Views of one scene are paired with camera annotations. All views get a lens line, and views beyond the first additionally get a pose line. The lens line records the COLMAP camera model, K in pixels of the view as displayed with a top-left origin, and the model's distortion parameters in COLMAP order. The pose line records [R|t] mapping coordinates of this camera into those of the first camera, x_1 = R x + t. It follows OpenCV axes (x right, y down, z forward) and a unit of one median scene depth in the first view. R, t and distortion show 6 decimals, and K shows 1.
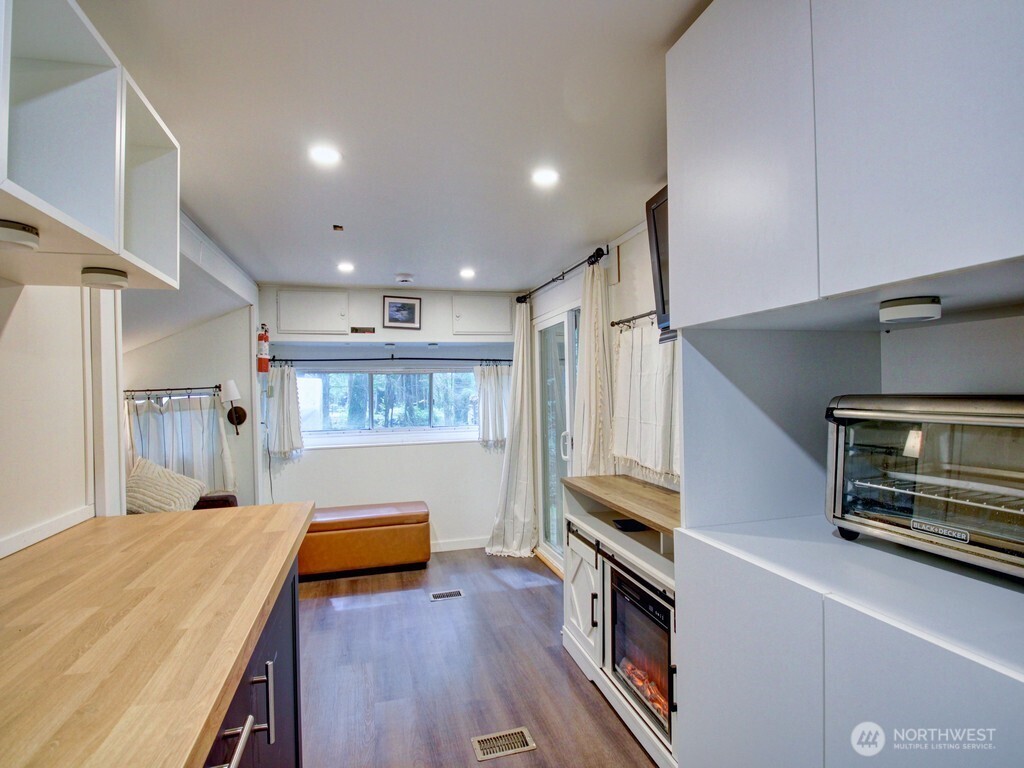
lens RADIAL K [[501.5, 0, 507.2], [0, 501.5, 385.9], [0, 0, 1]] dist [0.018893, -0.026999]
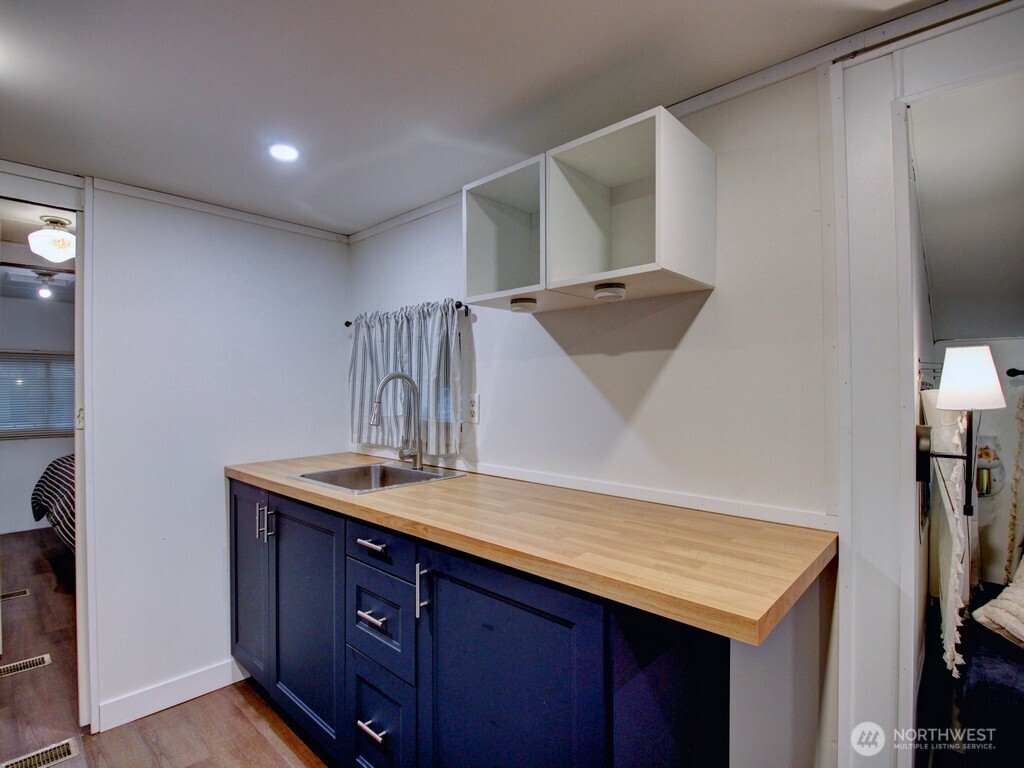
lens RADIAL K [[501.5, 0, 507.2], [0, 501.5, 385.9], [0, 0, 1]] dist [0.018893, -0.026999]
pose [[-0.850459, 0.023390, -0.525521, 0.020729], [0.030037, 0.999540, -0.004121, 0.005200], [0.525183, -0.019290, -0.850771, 0.577503]]
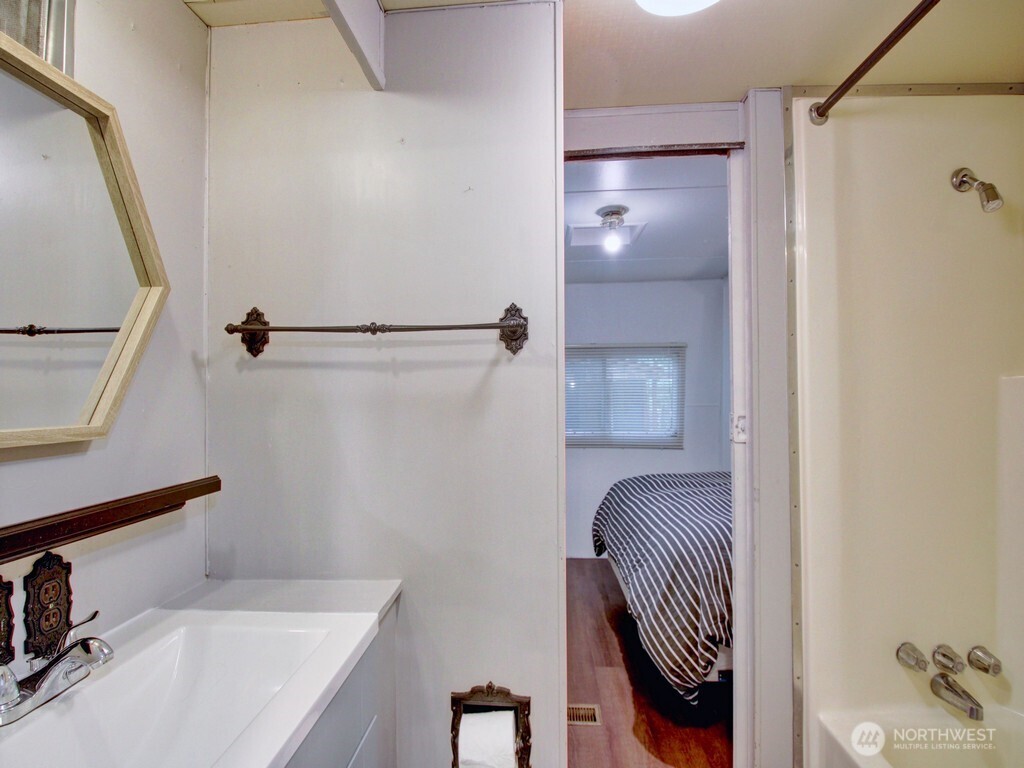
lens RADIAL K [[501.5, 0, 507.2], [0, 501.5, 385.9], [0, 0, 1]] dist [0.018893, -0.026999]
pose [[-0.941085, 0.034260, 0.336431, 0.188653], [0.024438, 0.999144, -0.033388, -0.005517], [-0.337287, -0.023199, -0.941116, -0.074112]]
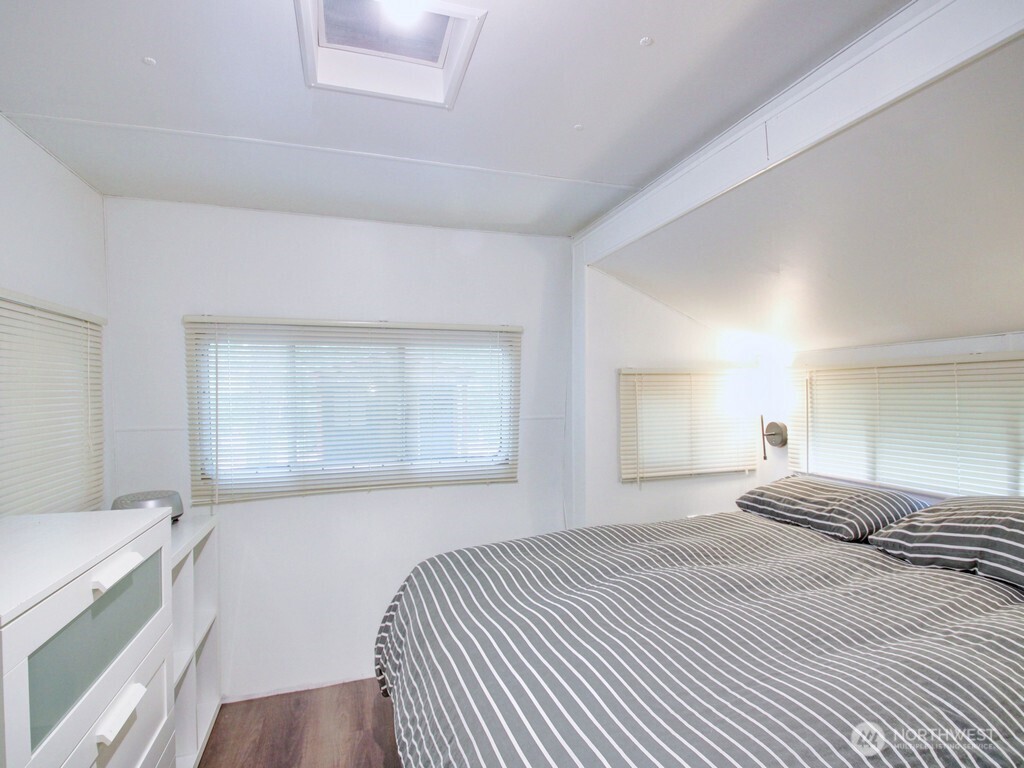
lens RADIAL K [[501.5, 0, 507.2], [0, 501.5, 385.9], [0, 0, 1]] dist [0.018893, -0.026999]
pose [[-0.998674, 0.036248, -0.036545, 0.246578], [0.037310, 0.998888, -0.028818, -0.019873], [0.035460, -0.030144, -0.998916, -0.561032]]
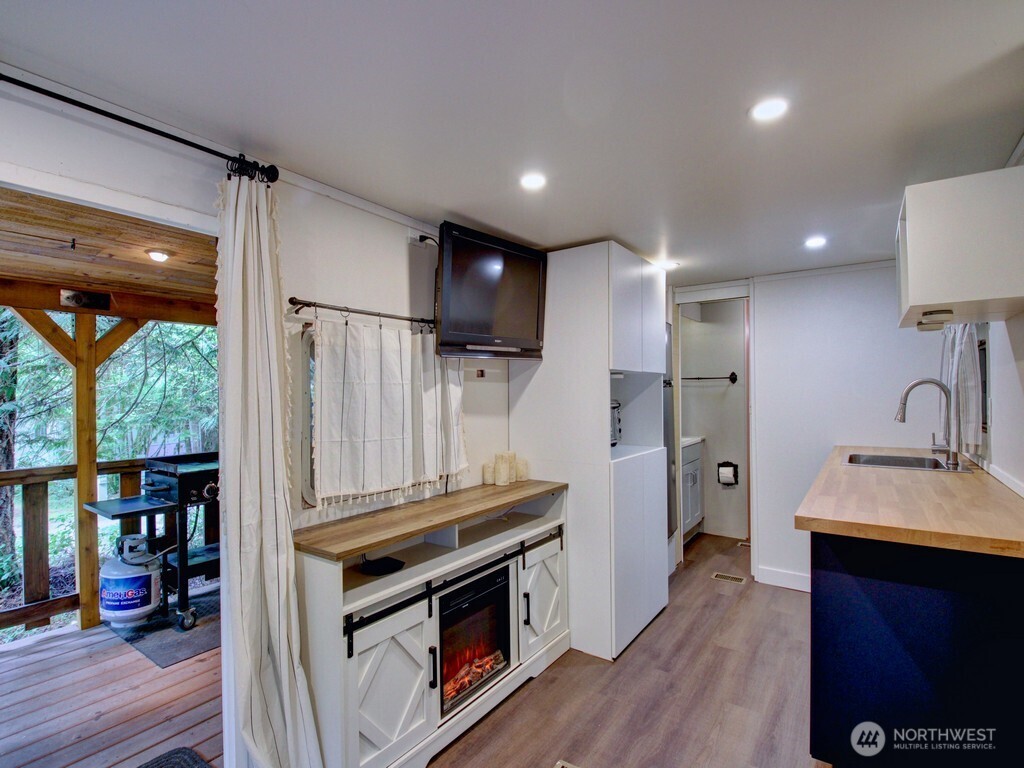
lens RADIAL K [[503.5, 0, 506.8], [0, 503.5, 388.9], [0, 0, 1]] dist [0.020992, -0.029481]
pose [[-0.627355, 0.032298, 0.778064, -0.351054], [0.012482, 0.999428, -0.031423, 0.011397], [-0.778634, -0.010002, -0.627399, 0.894217]]
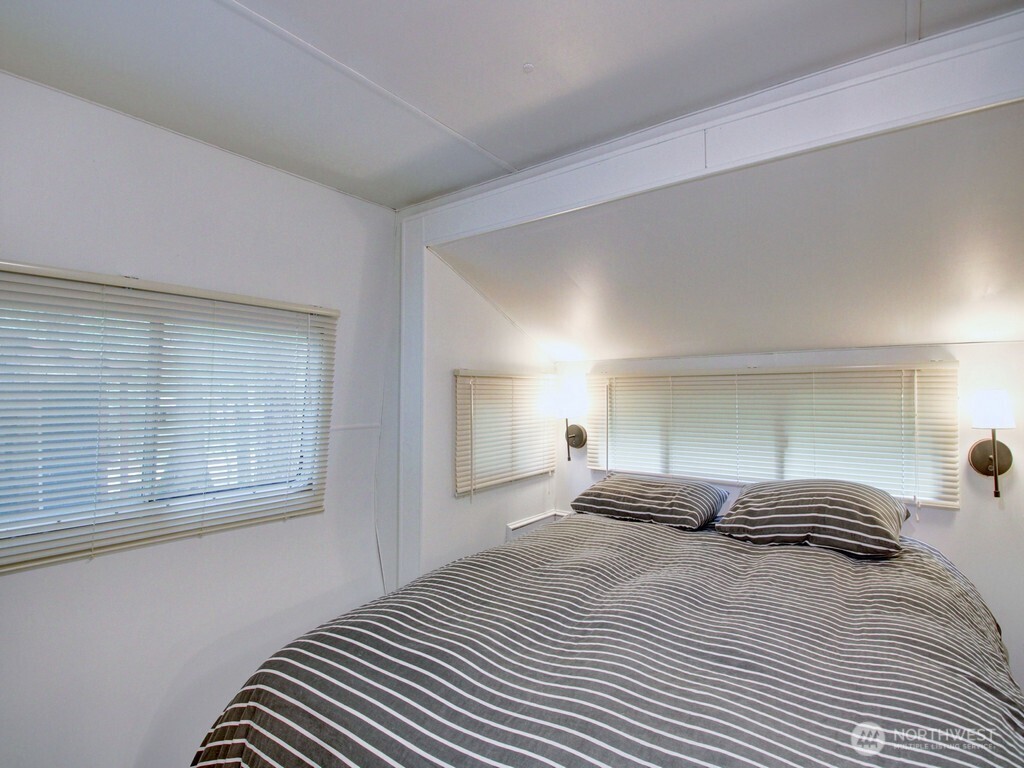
lens RADIAL K [[501.9, 0, 506.5], [0, 501.9, 387.6], [0, 0, 1]] dist [0.048264, -0.056989]
pose [[-0.793136, 0.020193, -0.608709, 0.419424], [0.033119, 0.999401, -0.009999, -0.028785], [0.608143, -0.028091, -0.793330, -0.749223]]
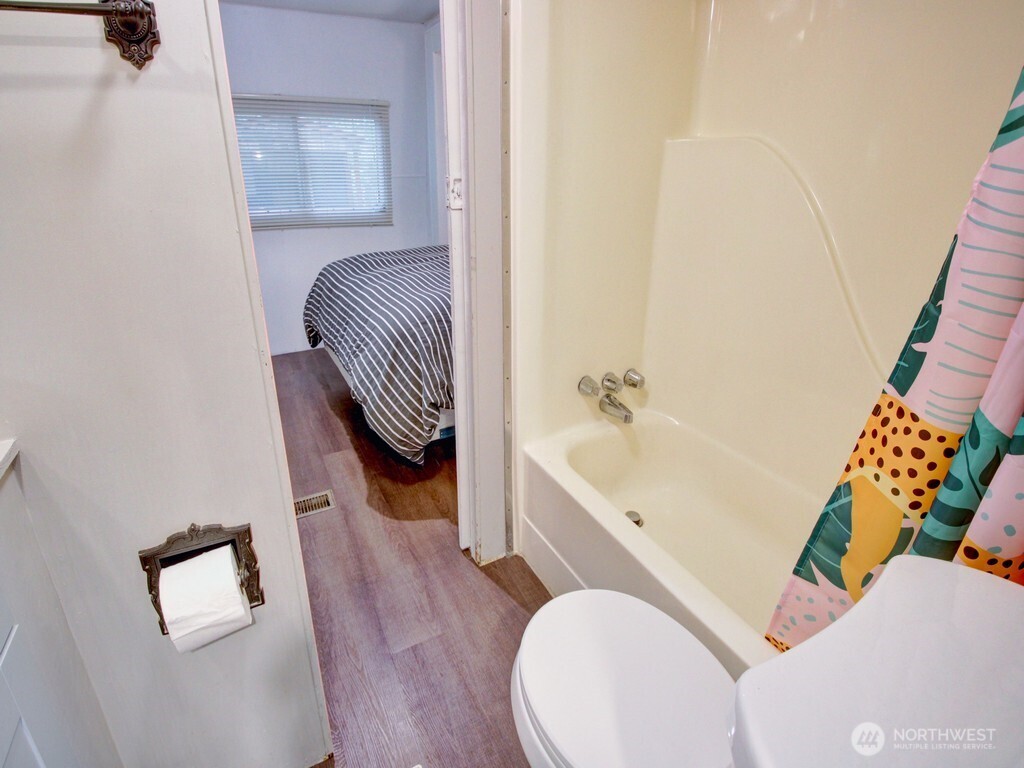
lens RADIAL K [[515.3, 0, 489.5], [0, 515.3, 356.1], [0, 0, 1]] dist [0.029208, -0.054655]
pose [[-0.983537, 0.089006, -0.157265, 0.197728], [0.031285, 0.941014, 0.336917, 0.007398], [0.177976, 0.326451, -0.928307, -0.130763]]
